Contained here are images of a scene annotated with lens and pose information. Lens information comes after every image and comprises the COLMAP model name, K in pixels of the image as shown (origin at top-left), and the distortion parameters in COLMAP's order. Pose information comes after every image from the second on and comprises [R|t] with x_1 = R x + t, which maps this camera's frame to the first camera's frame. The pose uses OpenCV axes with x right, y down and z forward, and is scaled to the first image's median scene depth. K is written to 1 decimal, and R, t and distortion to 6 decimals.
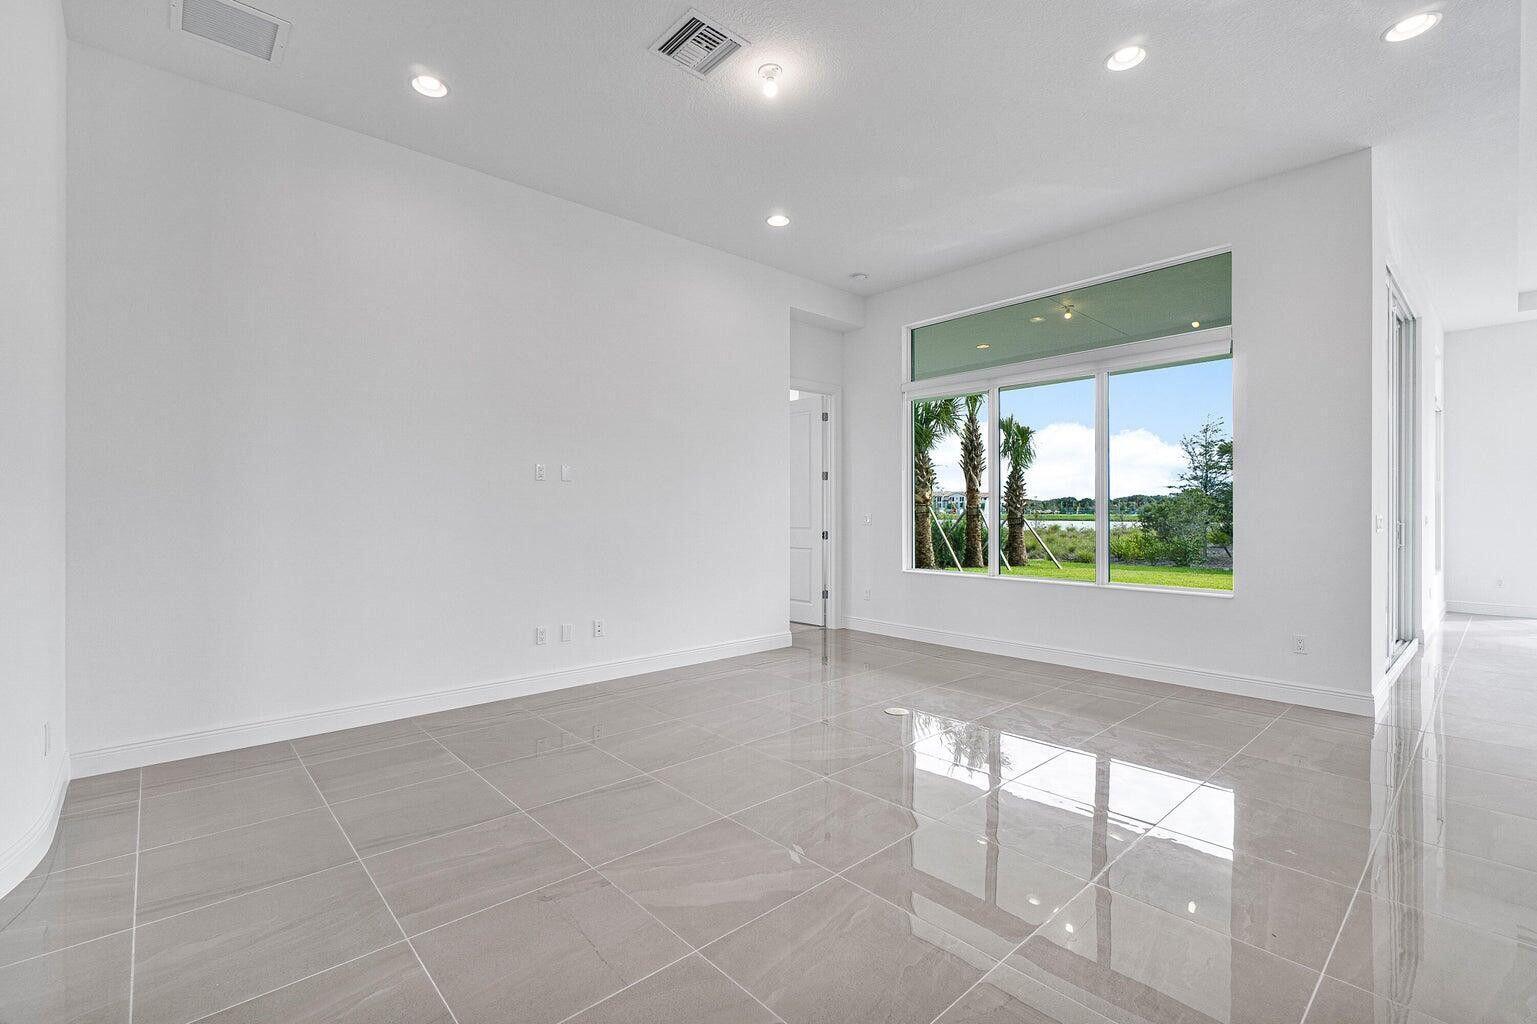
lens RADIAL K [[670.9, 0, 745.1], [0, 670.9, 514.9], [0, 0, 1]] dist [0.001536, -0.001329]
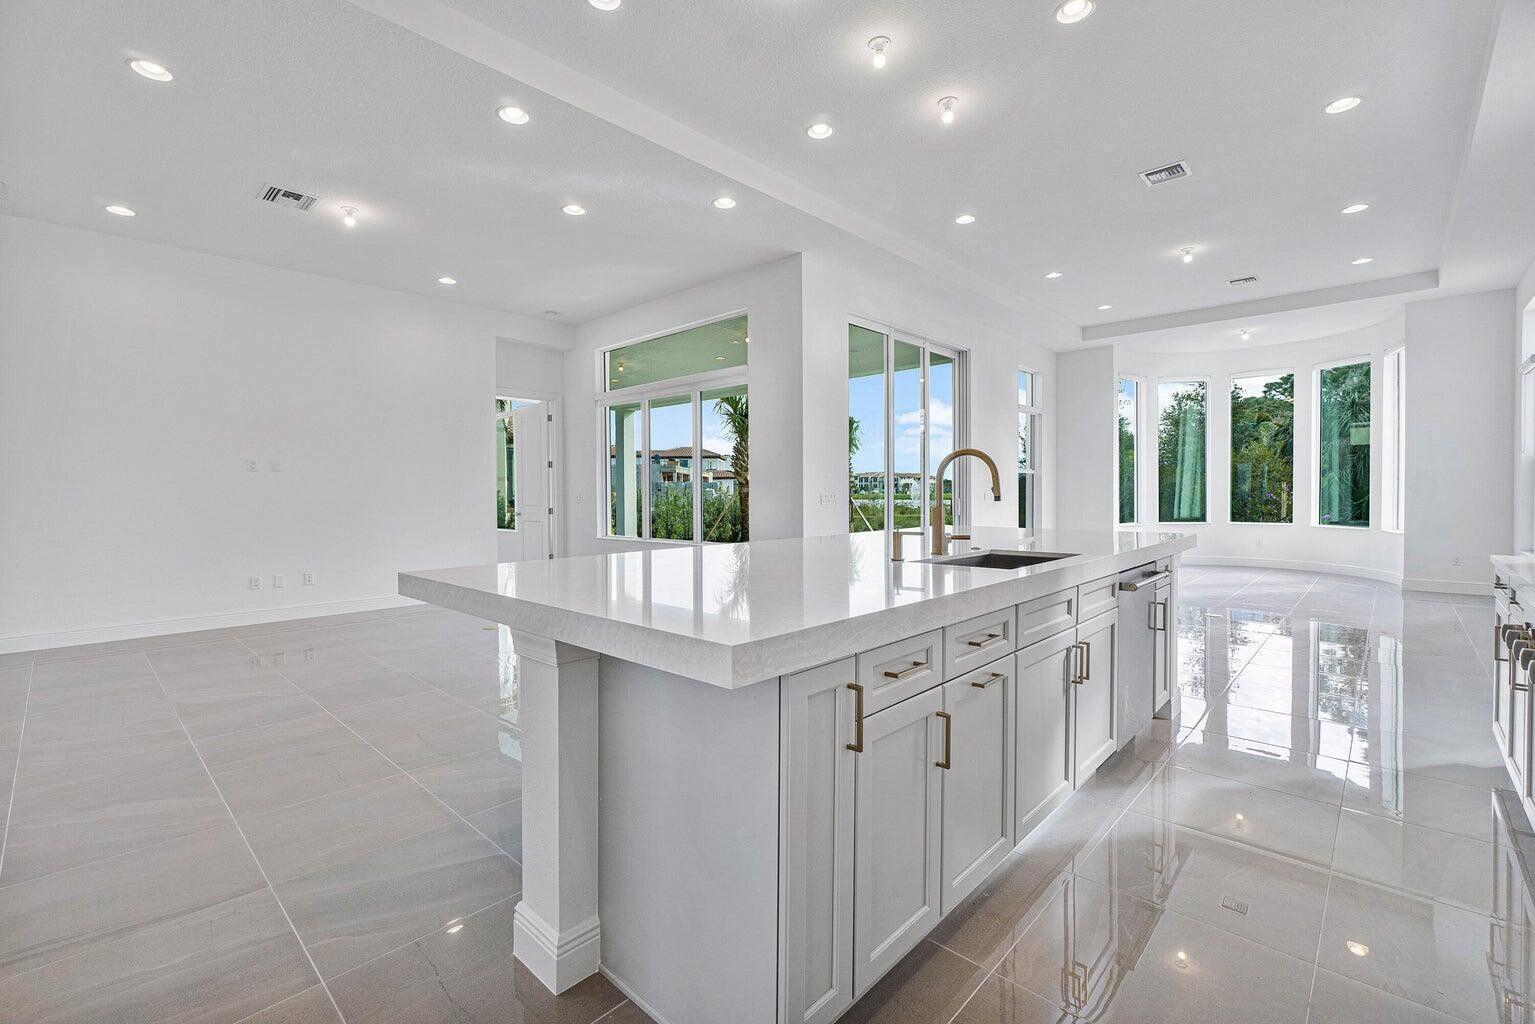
lens RADIAL K [[670.1, 0, 751.1], [0, 670.1, 502.1], [0, 0, 1]] dist [0.001536, -0.001329]
pose [[0.996936, -0.005854, 0.078005, 0.386937], [0.005153, 0.999945, 0.009184, 0.003929], [-0.078054, -0.008754, 0.996911, -0.290489]]
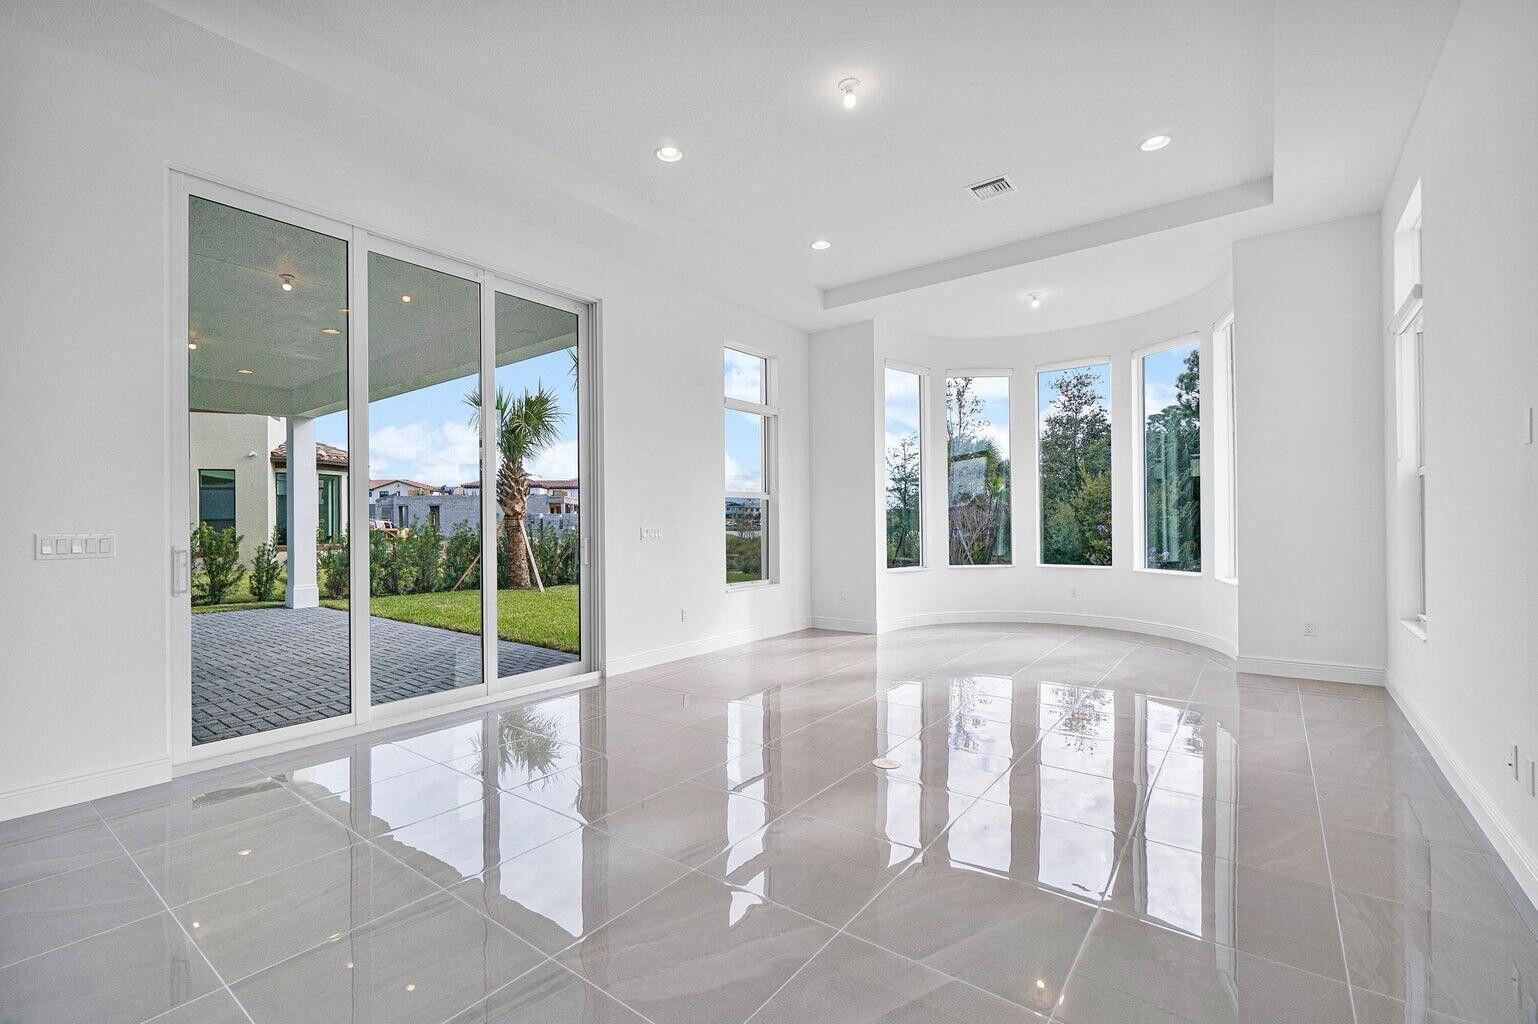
lens RADIAL K [[671.4, 0, 764.6], [0, 671.4, 520.4], [0, 0, 1]] dist [0.001536, -0.001329]
pose [[0.982676, -0.008148, 0.185150, 0.896650], [0.010171, 0.999898, -0.009978, -0.000117], [-0.185050, 0.011688, 0.982660, 0.095968]]
